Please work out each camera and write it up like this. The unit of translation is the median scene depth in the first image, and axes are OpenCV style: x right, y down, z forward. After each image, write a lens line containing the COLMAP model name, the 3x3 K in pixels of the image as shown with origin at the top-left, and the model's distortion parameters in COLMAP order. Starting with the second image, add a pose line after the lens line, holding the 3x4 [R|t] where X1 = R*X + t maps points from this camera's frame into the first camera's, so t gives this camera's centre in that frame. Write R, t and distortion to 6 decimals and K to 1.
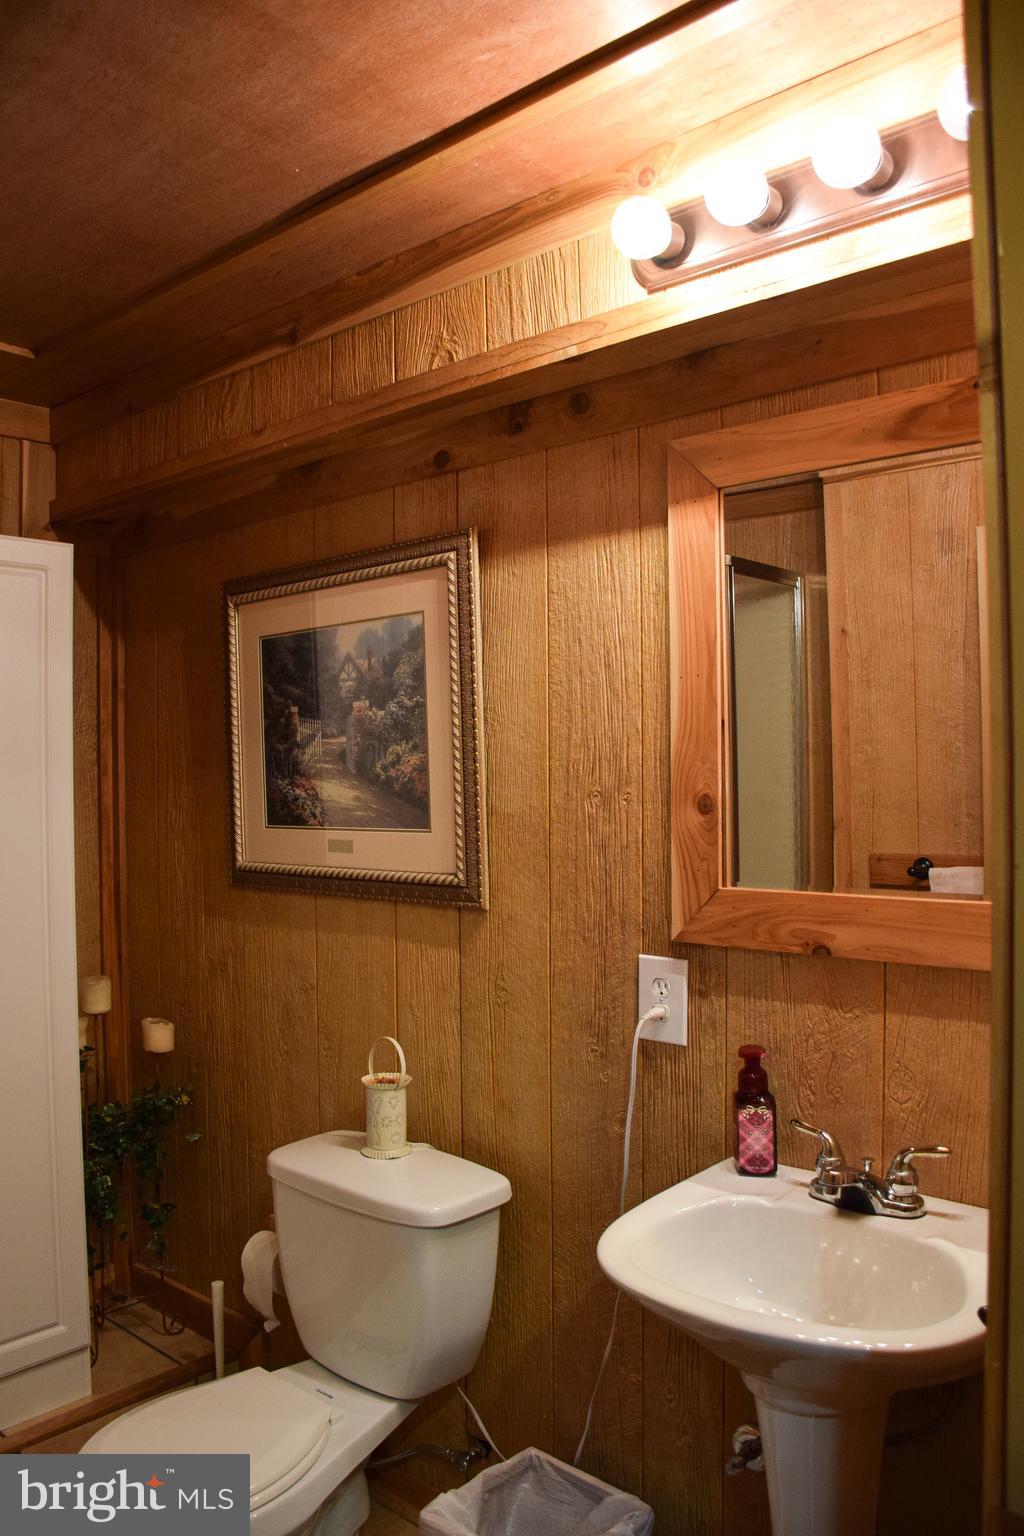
lens RADIAL K [[1203.5, 0, 512.0], [0, 1203.5, 768.0], [0, 0, 1]] dist [-0.155638, 0.099084]
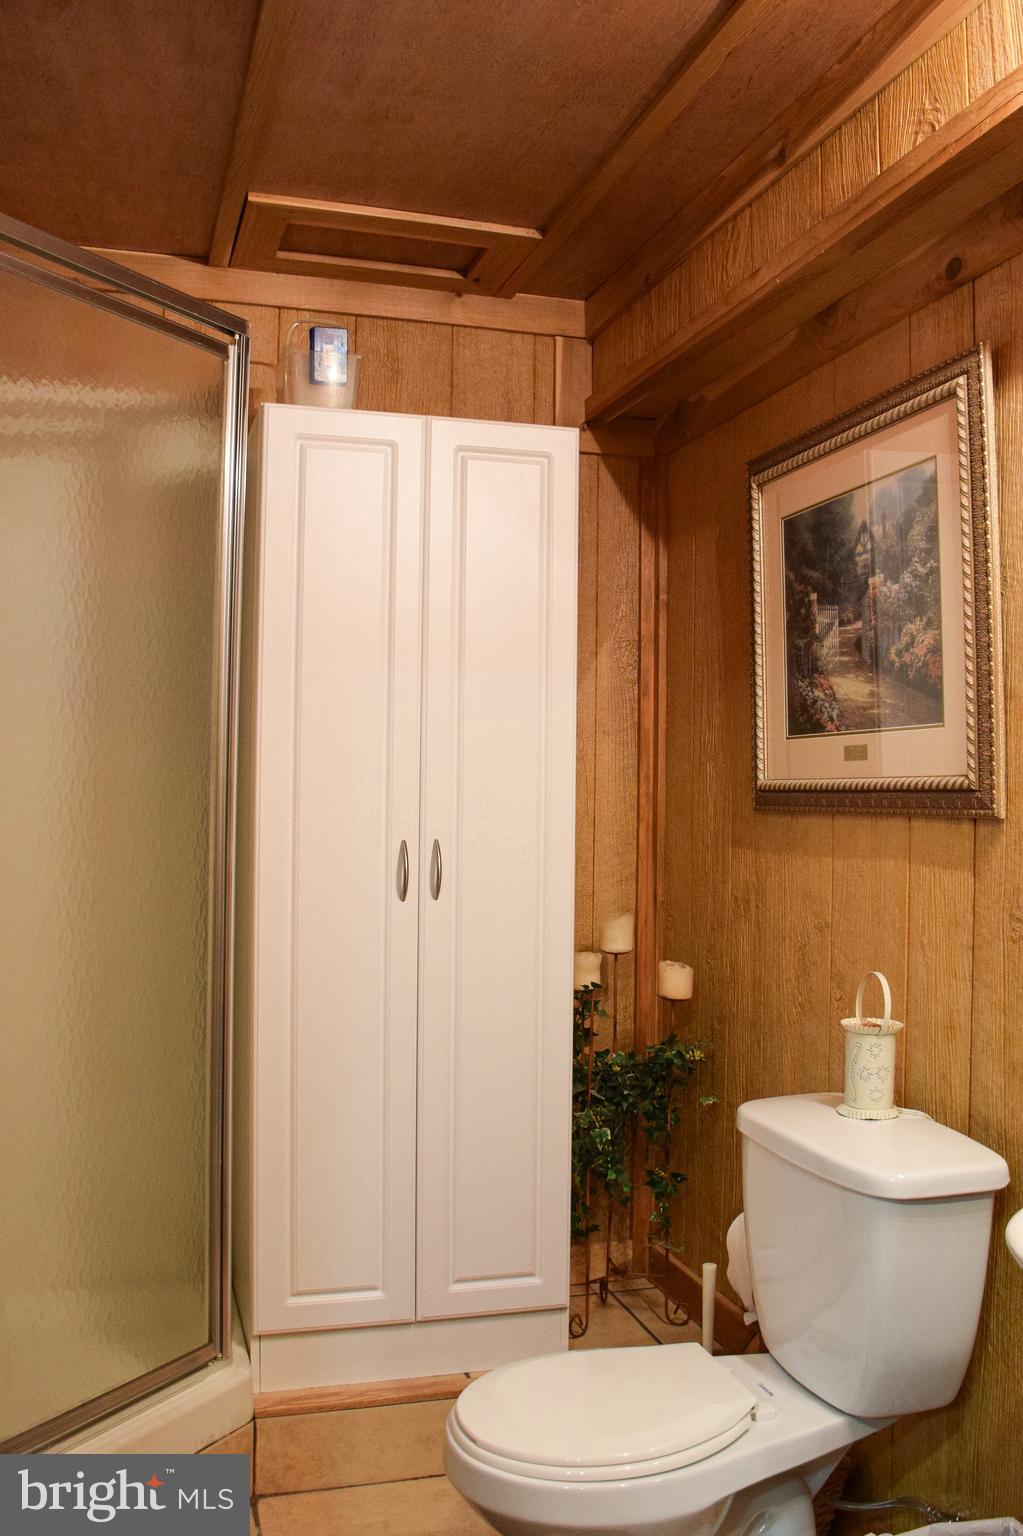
lens RADIAL K [[1387.0, 0, 511.5], [0, 1387.0, 768.0], [0, 0, 1]] dist [-0.156915, 0.106005]
pose [[0.847264, 0.012403, -0.531027, 0.166831], [-0.019303, 0.999786, -0.007447, 0.090011], [0.530821, 0.016560, 0.847322, 0.063871]]
